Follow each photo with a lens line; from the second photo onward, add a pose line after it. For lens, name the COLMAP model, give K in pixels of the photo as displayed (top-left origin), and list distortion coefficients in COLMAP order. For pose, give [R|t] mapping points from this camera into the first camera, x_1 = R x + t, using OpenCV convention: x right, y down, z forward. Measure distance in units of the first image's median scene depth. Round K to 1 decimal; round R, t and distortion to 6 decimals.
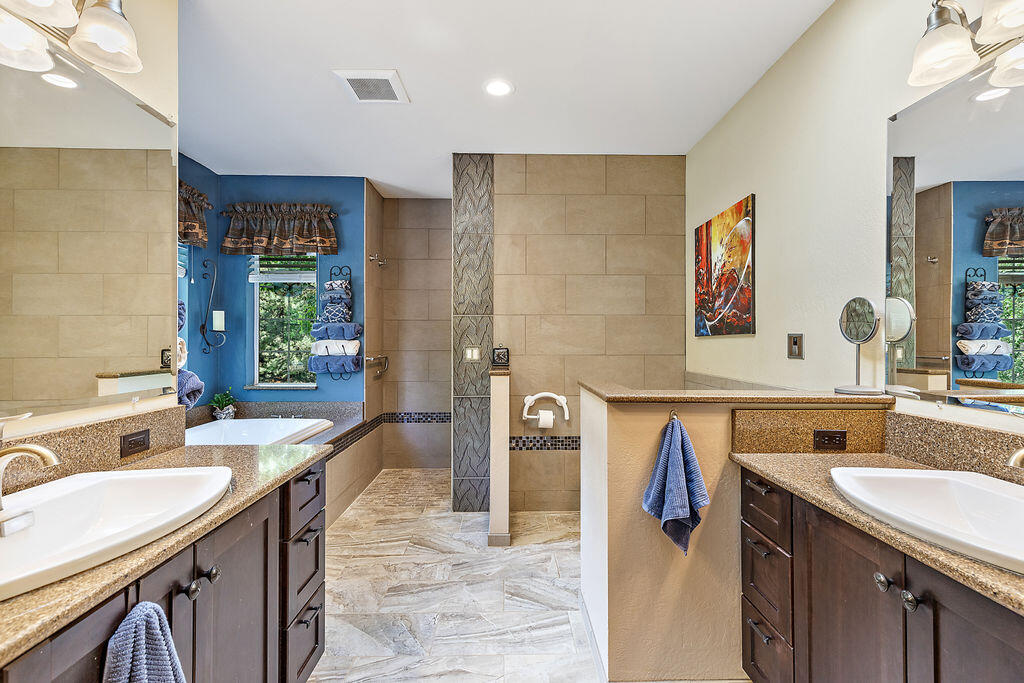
lens RADIAL K [[467.9, 0, 512.5], [0, 467.9, 340.9], [0, 0, 1]] dist [0.004625, 0.000253]
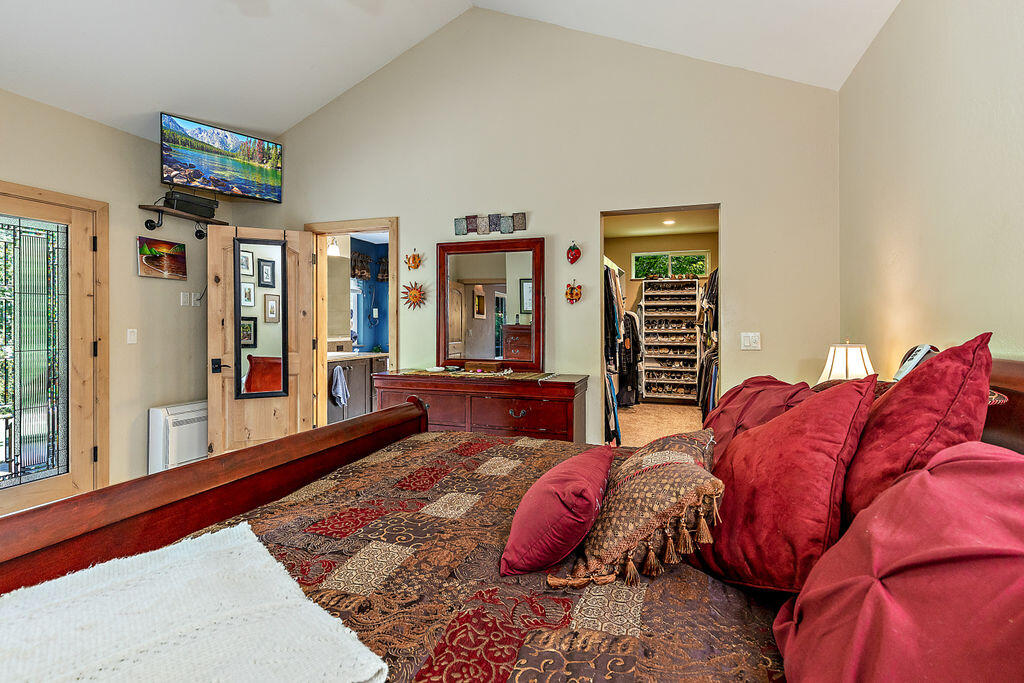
lens RADIAL K [[467.9, 0, 513.2], [0, 467.9, 333.0], [0, 0, 1]] dist [0.004625, 0.000253]
pose [[0.940495, 0.008211, -0.339709, 0.705230], [-0.004047, 0.999908, 0.012964, 0.018299], [0.339784, -0.010818, 0.940441, -0.815756]]
